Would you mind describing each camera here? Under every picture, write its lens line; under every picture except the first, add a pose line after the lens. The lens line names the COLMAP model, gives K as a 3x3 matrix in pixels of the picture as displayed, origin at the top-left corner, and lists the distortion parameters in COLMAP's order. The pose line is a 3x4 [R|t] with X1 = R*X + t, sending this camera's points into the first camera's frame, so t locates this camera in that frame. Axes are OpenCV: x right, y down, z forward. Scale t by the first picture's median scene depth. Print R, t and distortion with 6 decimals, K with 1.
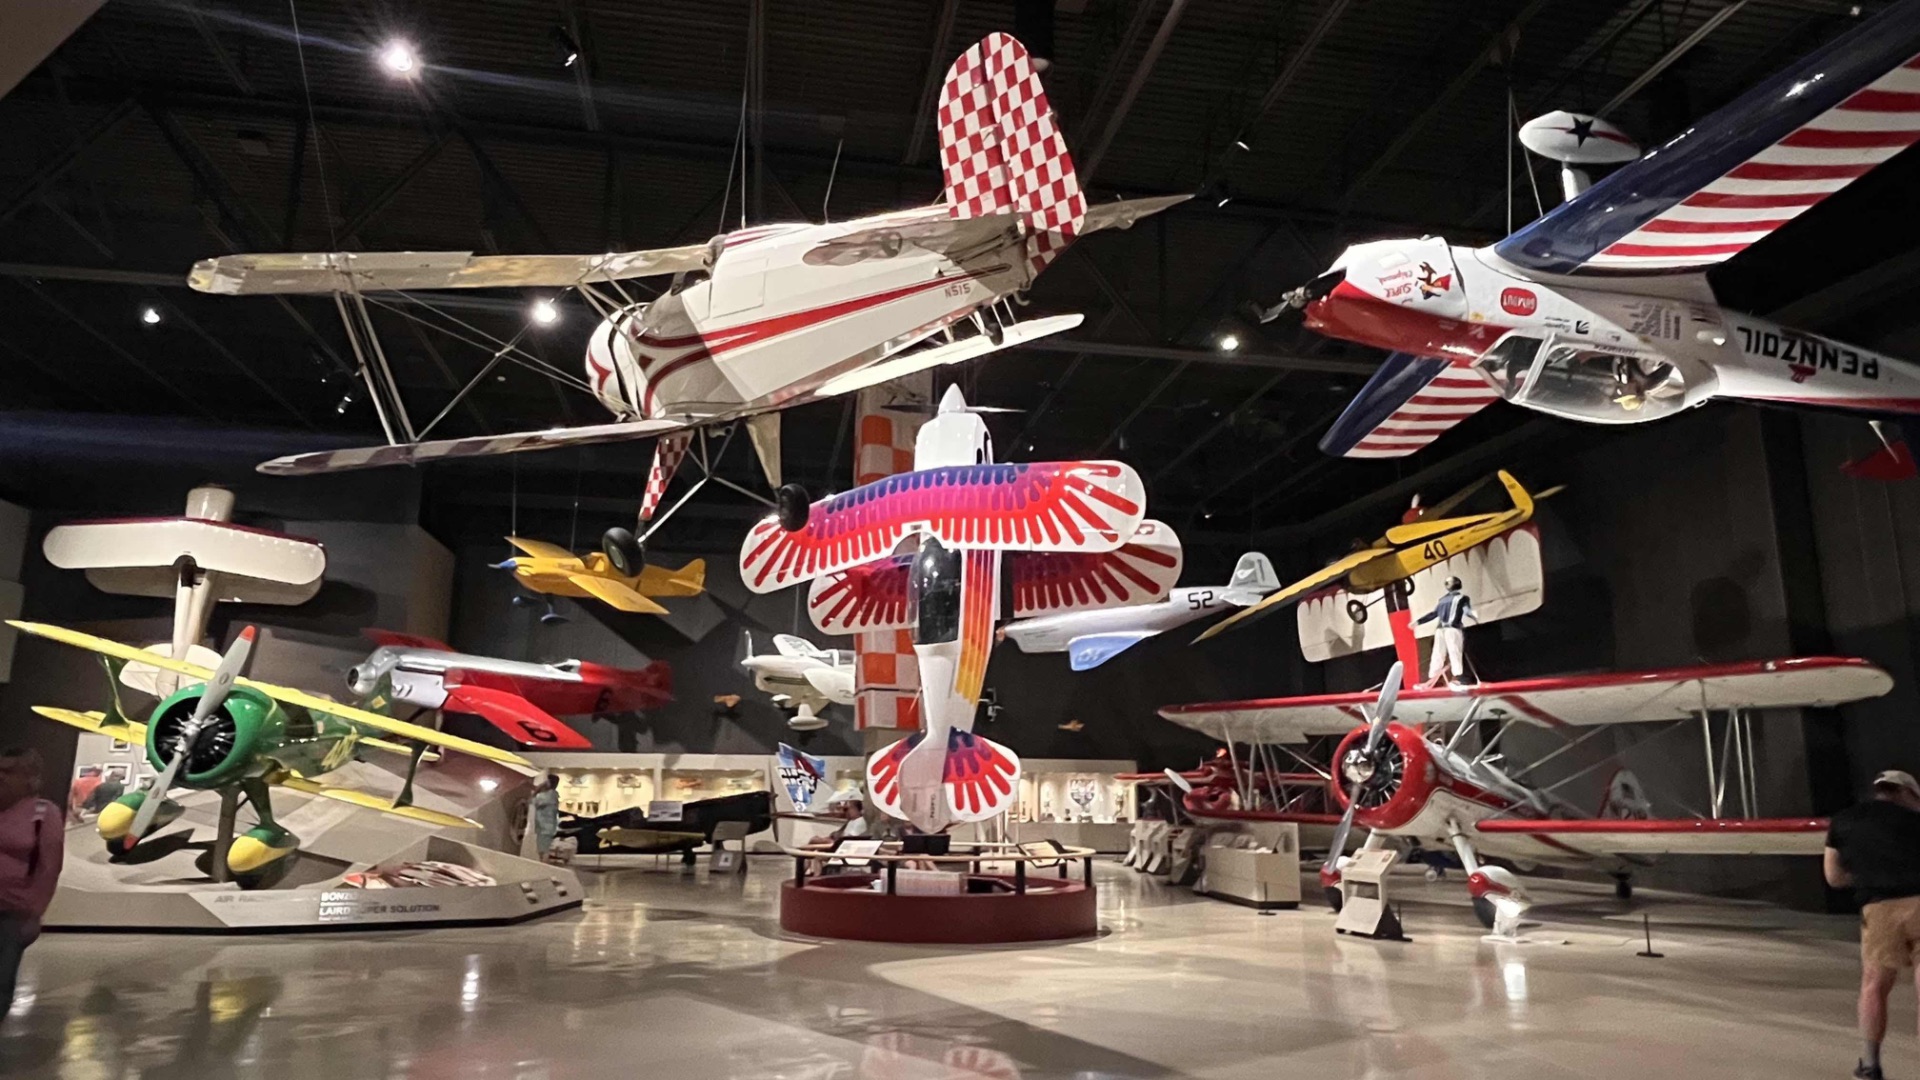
lens RADIAL K [[1166.5, 0, 951.4], [0, 1166.5, 547.0], [0, 0, 1]] dist [0.004538, -0.006422]
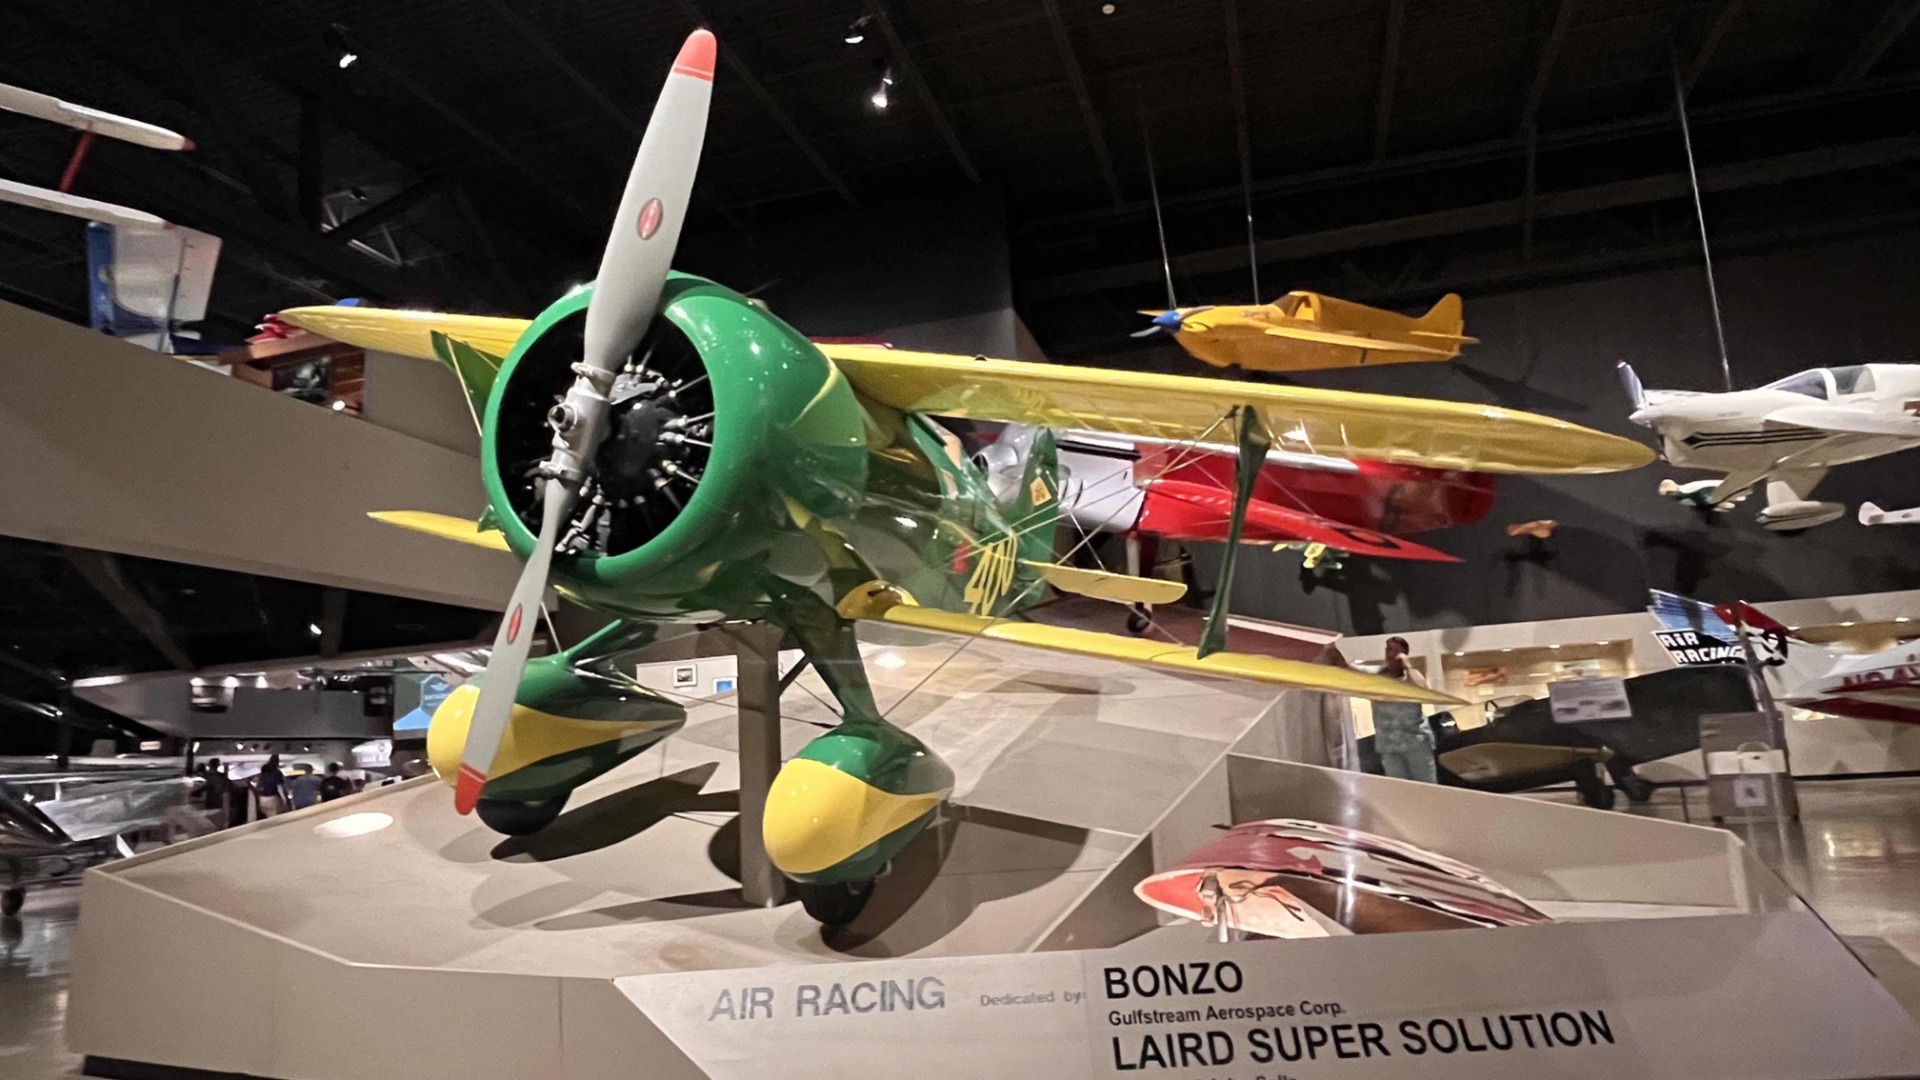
lens RADIAL K [[1166.5, 0, 951.9], [0, 1166.5, 548.7], [0, 0, 1]] dist [0.004538, -0.006422]
pose [[0.891804, -0.140397, -0.430086, -0.413856], [0.157273, 0.987548, 0.003739, 0.190051], [0.424206, -0.070975, 0.902780, 0.714417]]
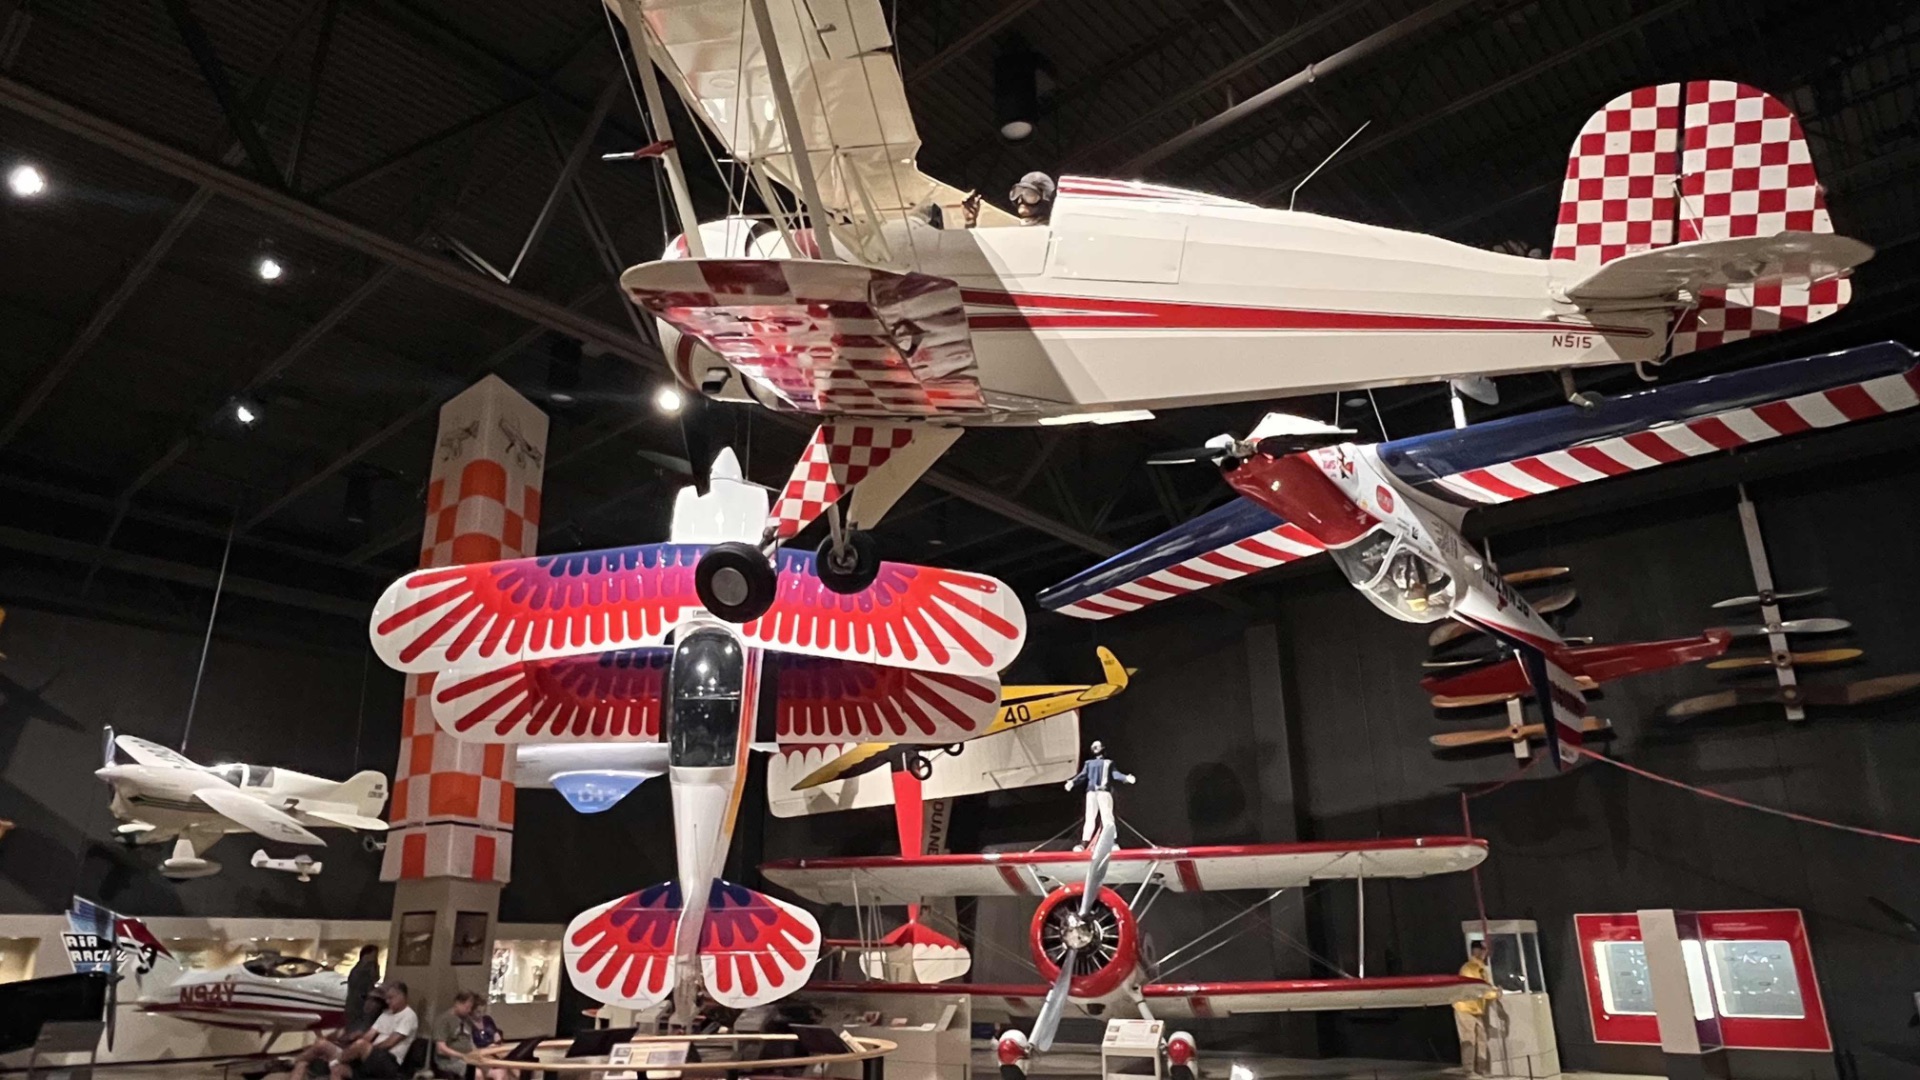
lens RADIAL K [[1166.5, 0, 951.3], [0, 1166.5, 544.9], [0, 0, 1]] dist [0.004538, -0.006422]
pose [[0.784936, 0.191810, 0.589138, -0.378943], [-0.112218, 0.979159, -0.169280, 0.052968], [-0.609329, 0.066762, 0.790102, 0.291566]]
